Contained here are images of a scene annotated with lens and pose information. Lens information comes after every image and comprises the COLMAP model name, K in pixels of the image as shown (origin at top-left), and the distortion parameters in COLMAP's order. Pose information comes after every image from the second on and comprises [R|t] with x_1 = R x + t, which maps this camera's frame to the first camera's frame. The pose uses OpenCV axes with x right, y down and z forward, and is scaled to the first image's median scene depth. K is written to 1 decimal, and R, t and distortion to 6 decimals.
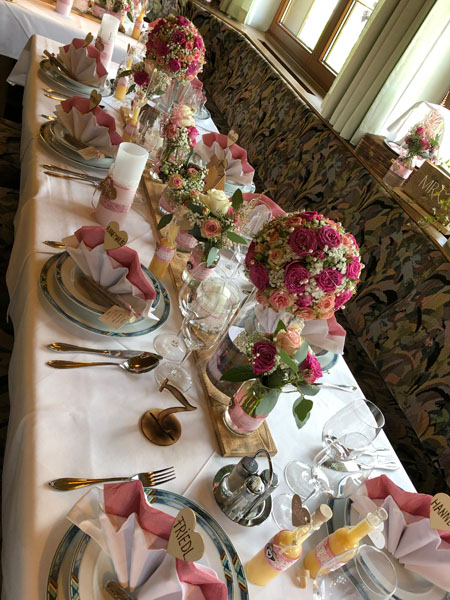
lens RADIAL K [[497.3, 0, 227.3], [0, 497.3, 302.9], [0, 0, 1]] dist [0.022945, -0.033512]
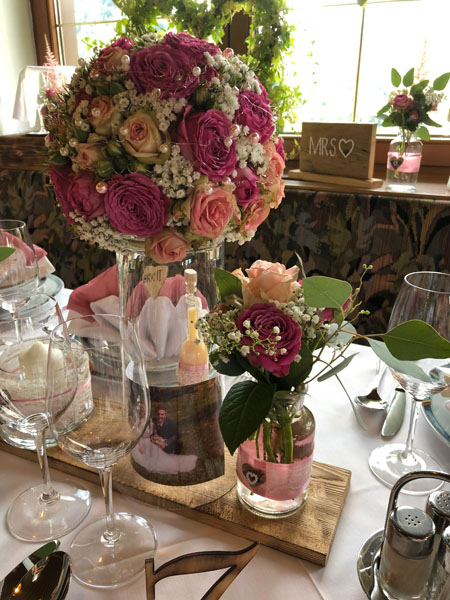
lens RADIAL K [[497.3, 0, 224.1], [0, 497.3, 301.5], [0, 0, 1]] dist [0.022945, -0.033512]
pose [[0.600120, -0.639731, 0.480209, -0.068590], [0.677998, 0.725363, 0.119025, 0.002827], [-0.424470, 0.254152, 0.869041, 0.291631]]
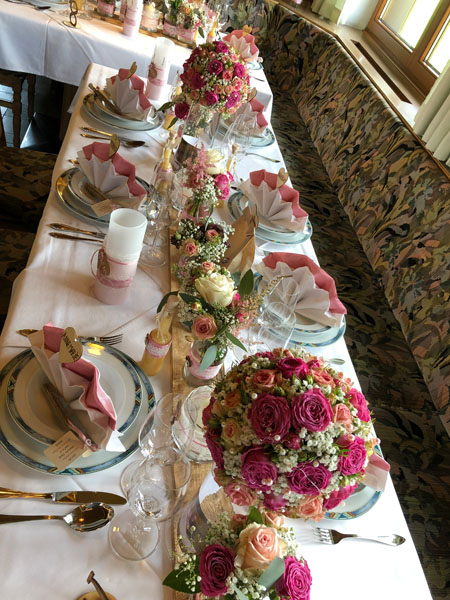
lens RADIAL K [[497.3, 0, 224.7], [0, 497.3, 296.6], [0, 0, 1]] dist [0.022945, -0.033512]
pose [[0.975862, 0.034447, -0.215652, 0.103089], [-0.034950, 0.999388, 0.001482, -0.125561], [0.215571, 0.006091, 0.976469, 0.155418]]
